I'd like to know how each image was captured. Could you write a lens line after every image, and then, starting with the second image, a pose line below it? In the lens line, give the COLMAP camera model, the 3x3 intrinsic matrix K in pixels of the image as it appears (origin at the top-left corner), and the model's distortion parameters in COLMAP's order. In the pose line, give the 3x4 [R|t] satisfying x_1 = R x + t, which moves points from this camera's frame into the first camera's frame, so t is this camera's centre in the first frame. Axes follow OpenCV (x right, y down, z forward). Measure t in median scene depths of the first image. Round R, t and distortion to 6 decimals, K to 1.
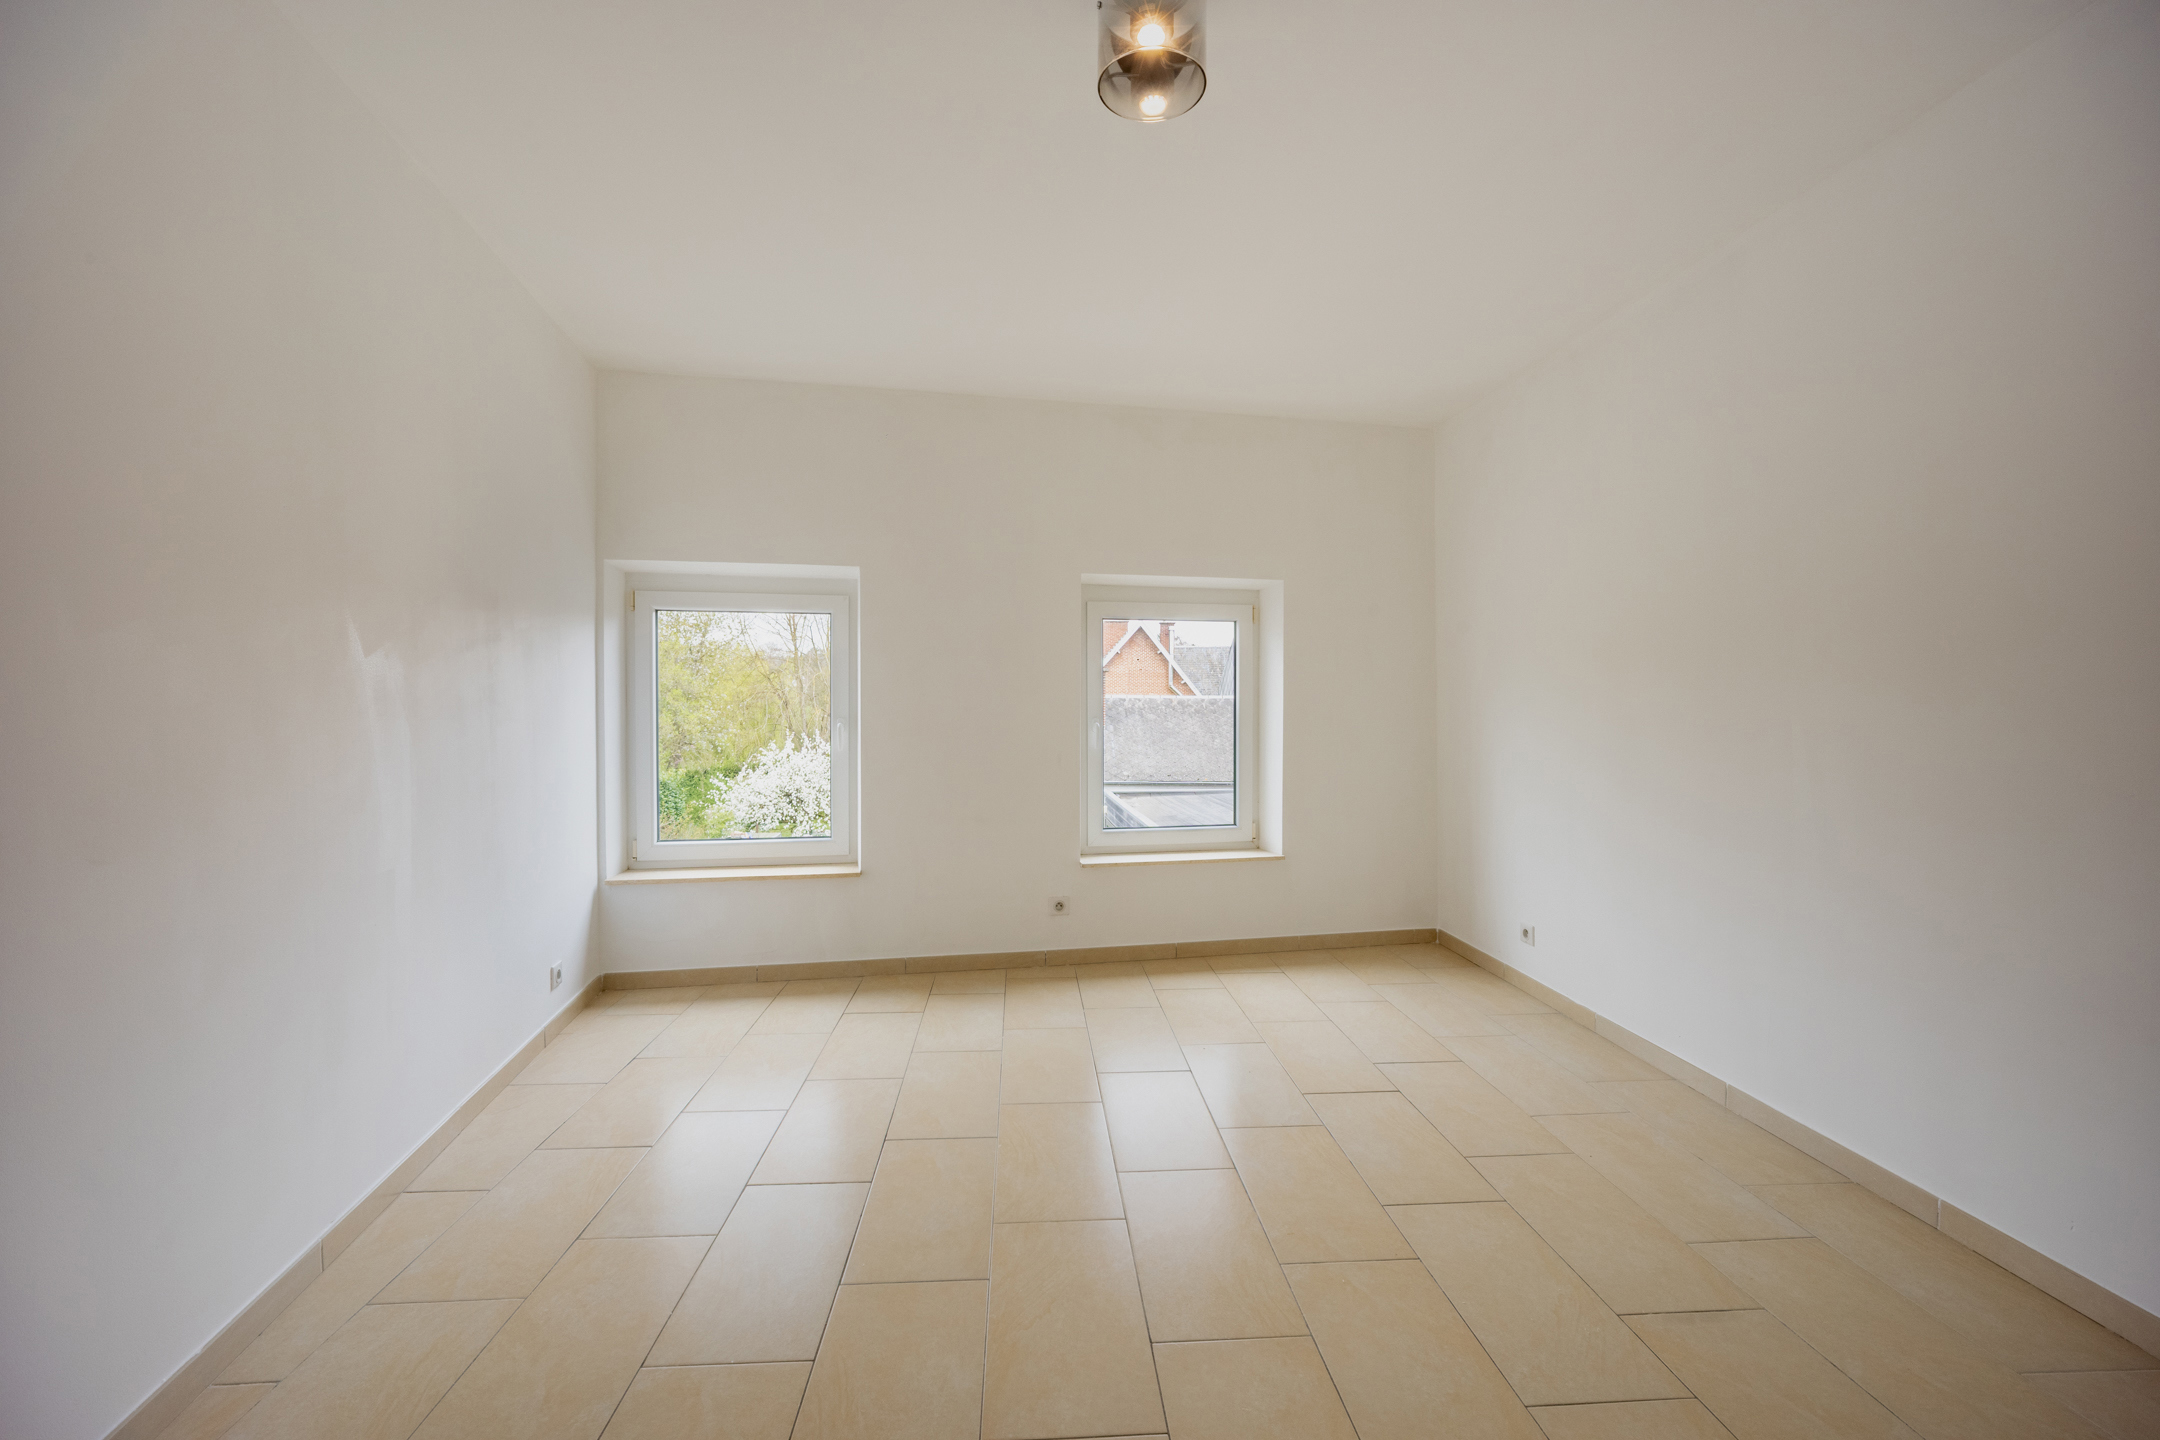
lens RADIAL K [[925.0, 0, 1085.4], [0, 925.0, 701.6], [0, 0, 1]] dist [-0.001116, 0.003537]
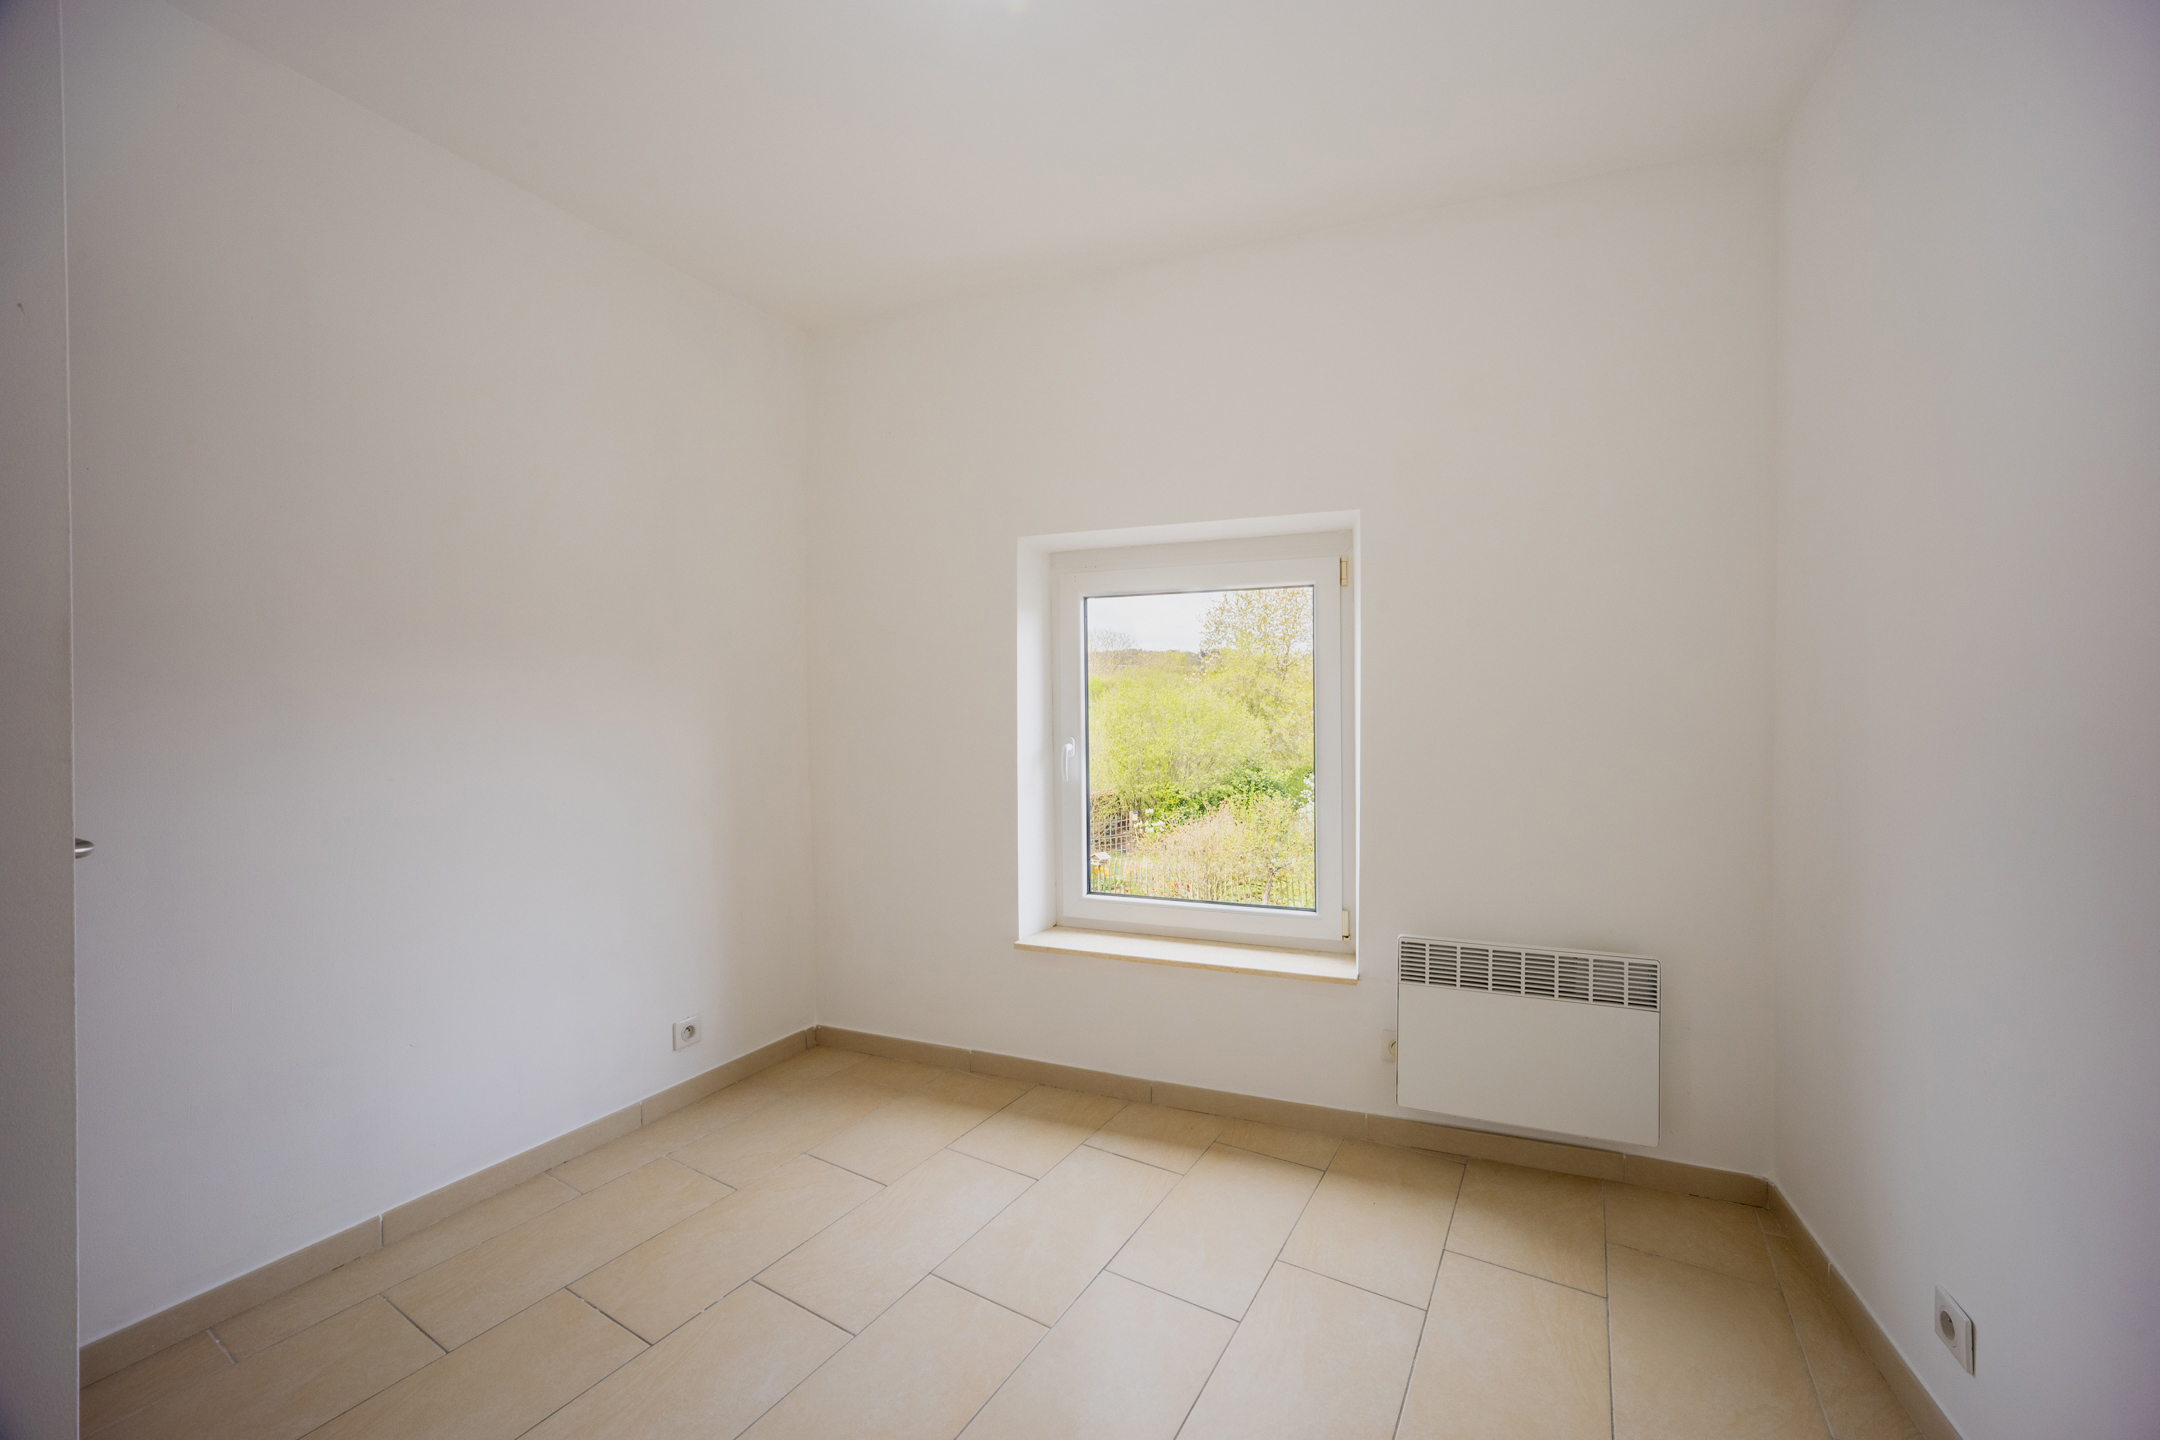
lens RADIAL K [[883.1, 0, 1076.0], [0, 883.1, 713.6], [0, 0, 1]] dist [-0.001068, 0.003540]
pose [[0.806103, -0.007904, -0.591722, -0.032929], [0.012751, 0.999911, 0.004014, -0.001803], [0.591638, -0.010780, 0.806132, 0.363970]]
